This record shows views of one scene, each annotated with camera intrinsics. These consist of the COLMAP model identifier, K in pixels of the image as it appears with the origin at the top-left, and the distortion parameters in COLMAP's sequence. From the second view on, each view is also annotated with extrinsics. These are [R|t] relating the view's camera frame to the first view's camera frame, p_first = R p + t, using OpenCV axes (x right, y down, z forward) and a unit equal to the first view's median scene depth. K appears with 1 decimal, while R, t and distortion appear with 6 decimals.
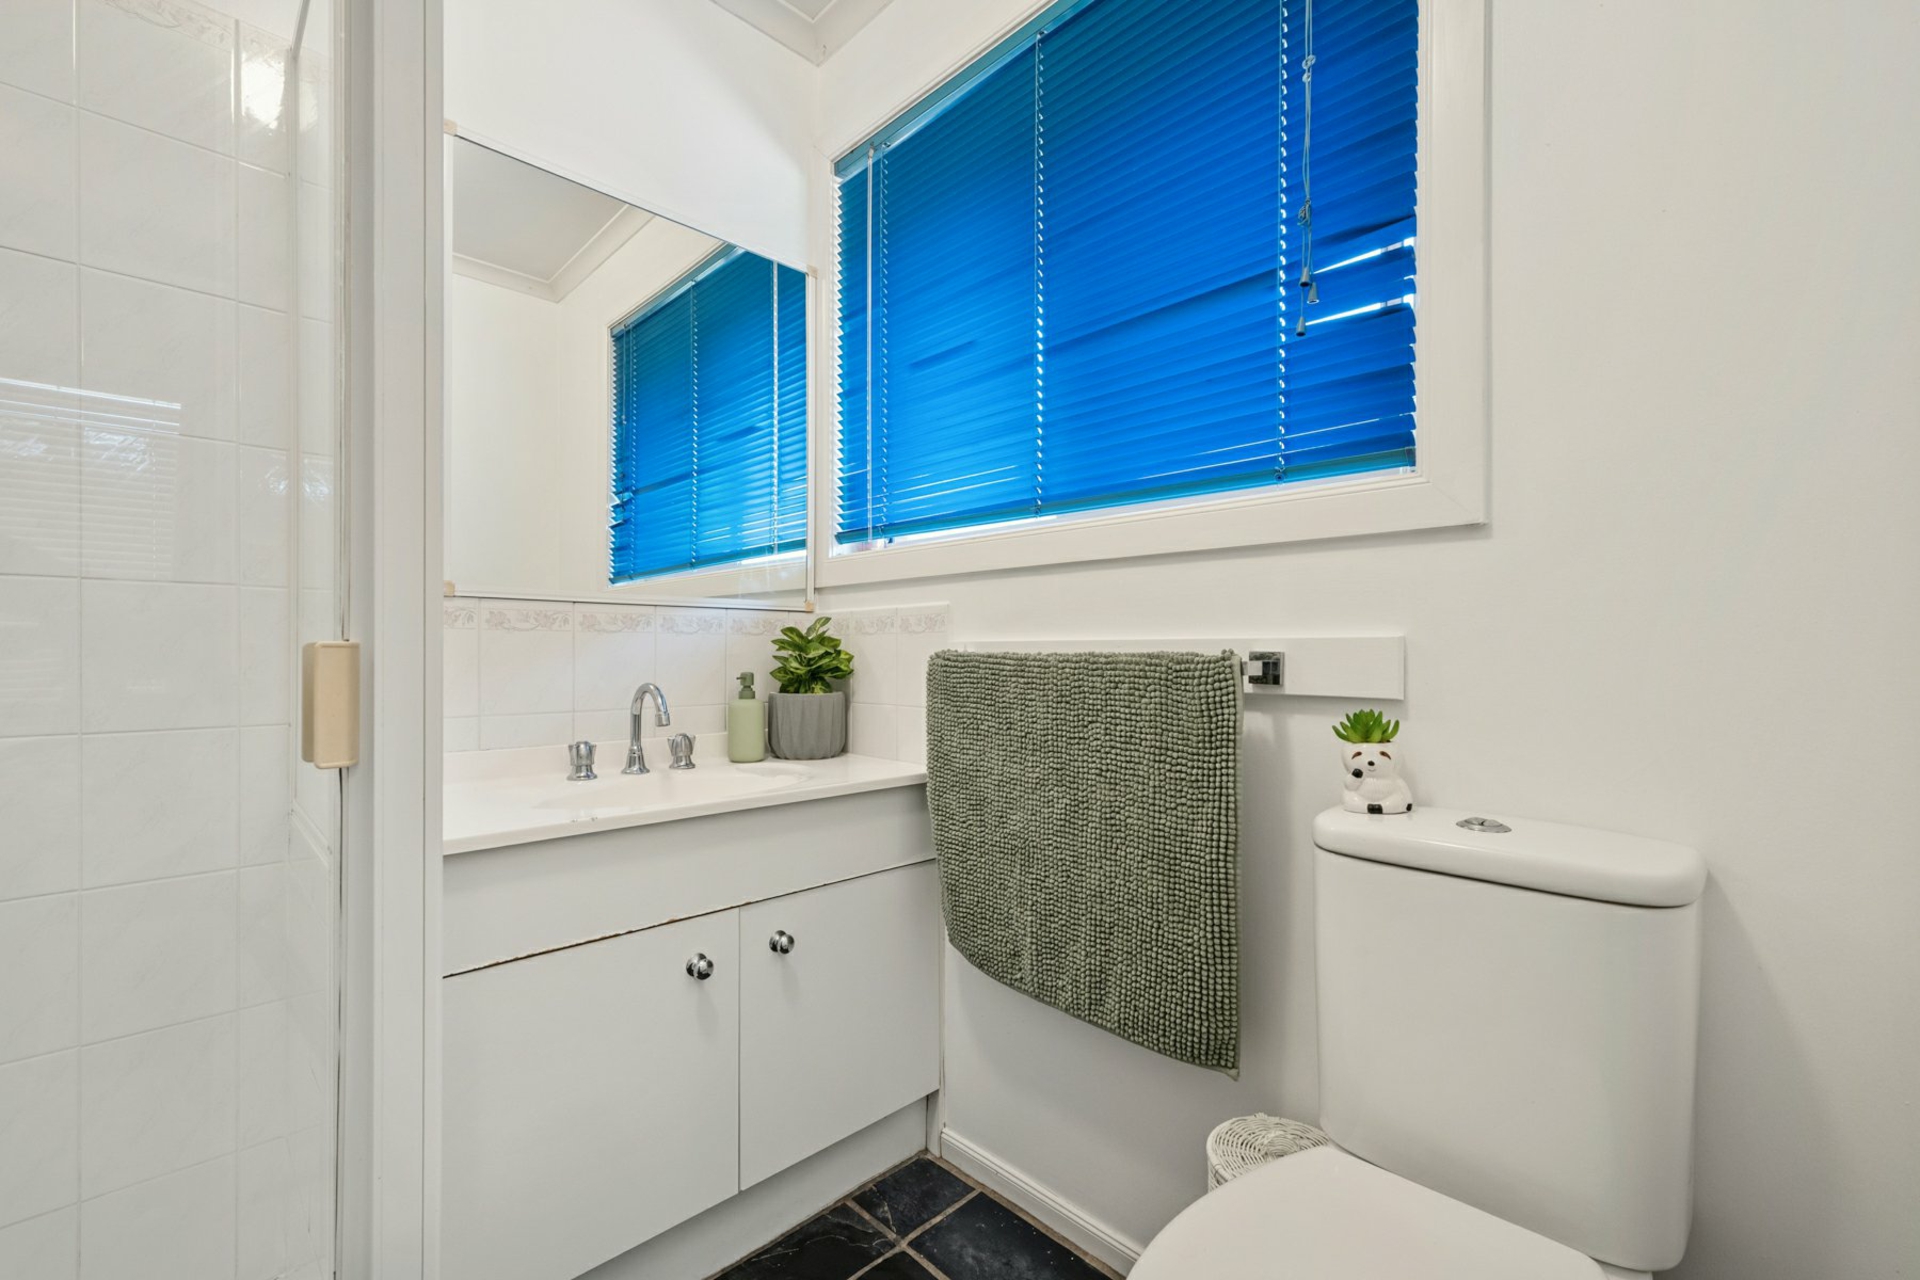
lens RADIAL K [[785.8, 0, 953.5], [0, 785.8, 642.7], [0, 0, 1]] dist [0.000468, 0.000013]
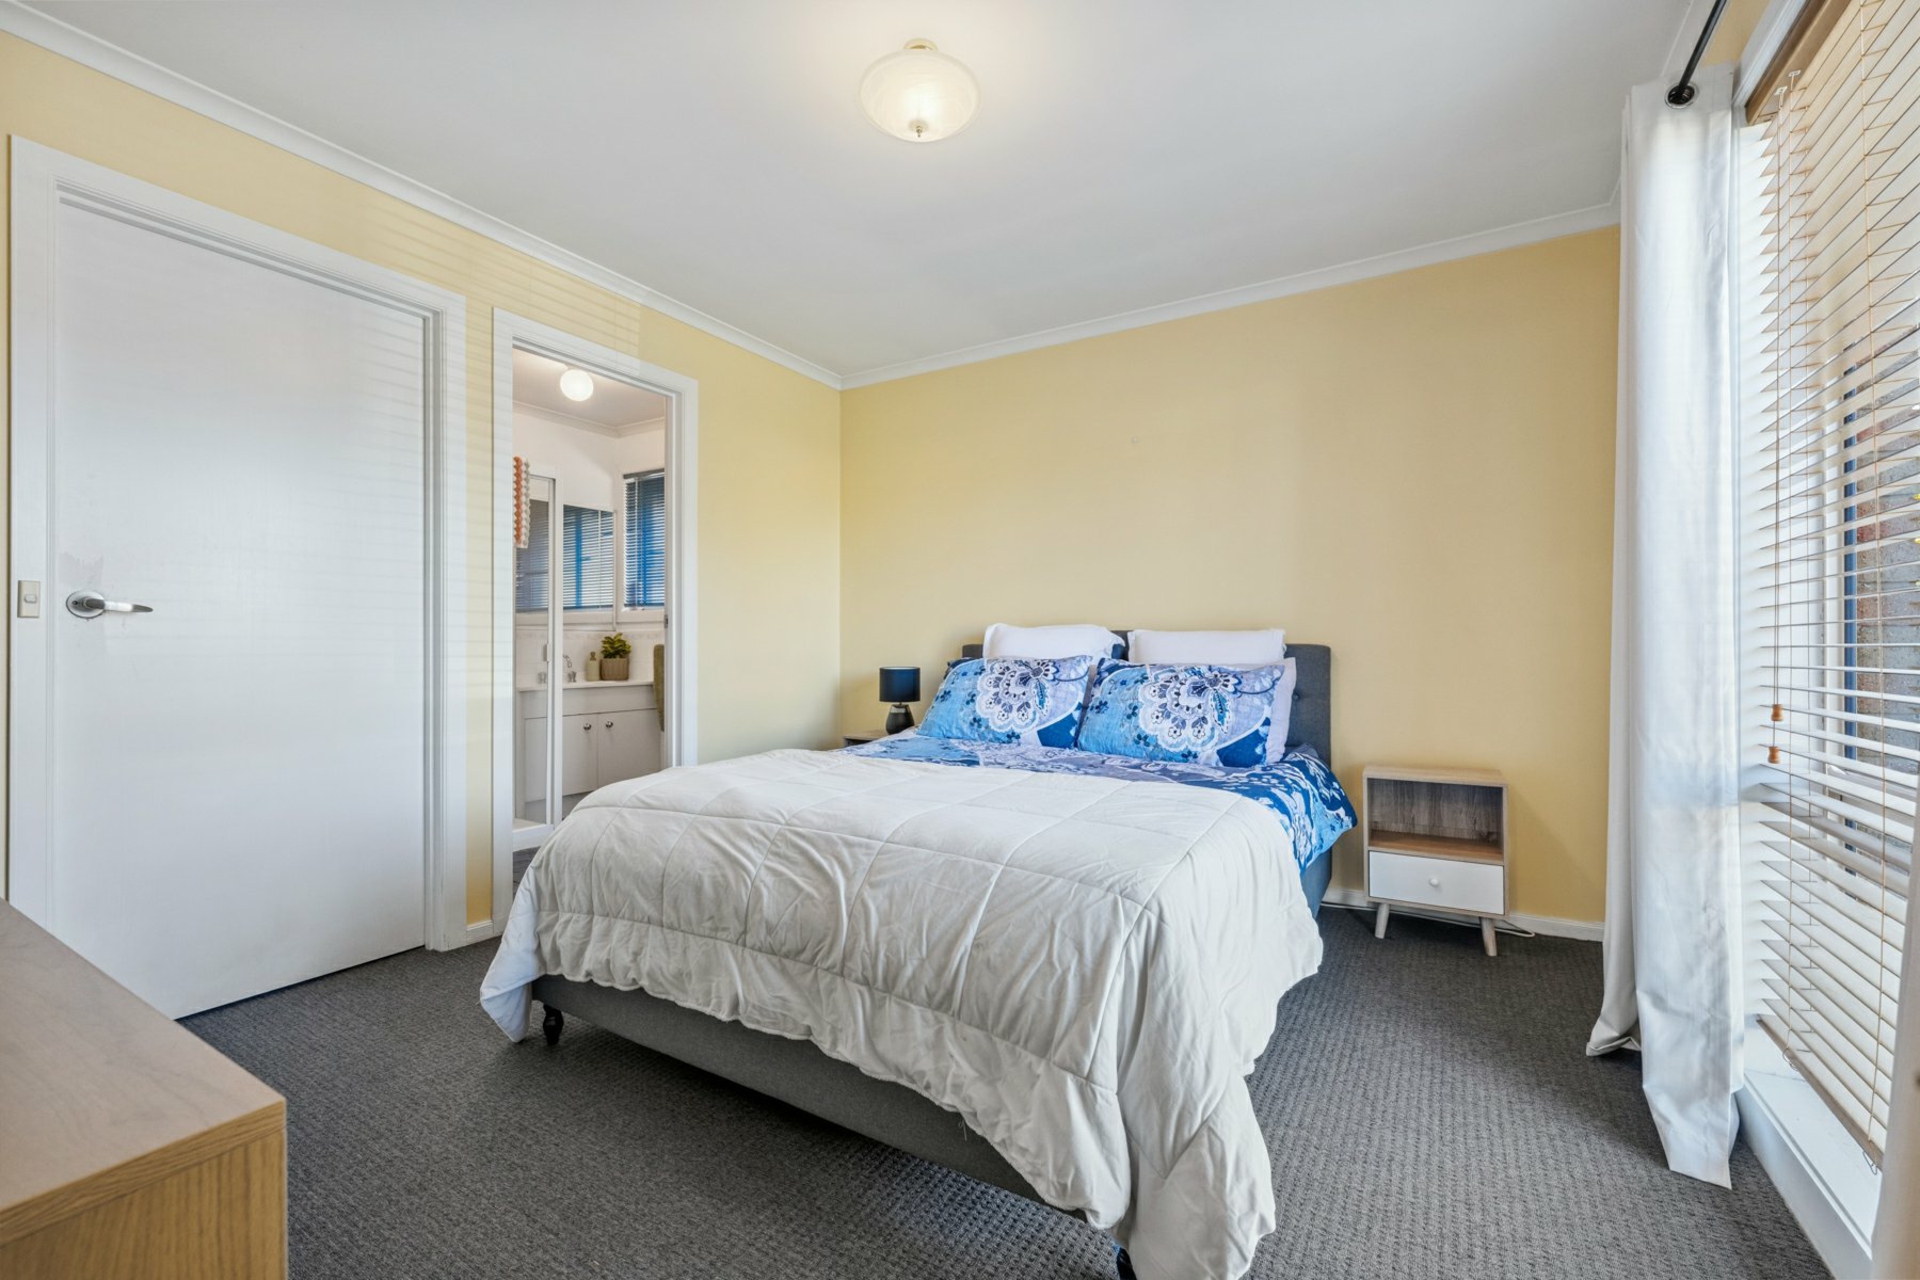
lens RADIAL K [[785.8, 0, 965.6], [0, 785.8, 641.2], [0, 0, 1]] dist [0.000468, 0.000013]
pose [[0.969547, -0.002233, 0.244894, 0.375369], [0.004192, 0.999963, -0.007480, 0.024944], [-0.244868, 0.008278, 0.969521, -2.208493]]
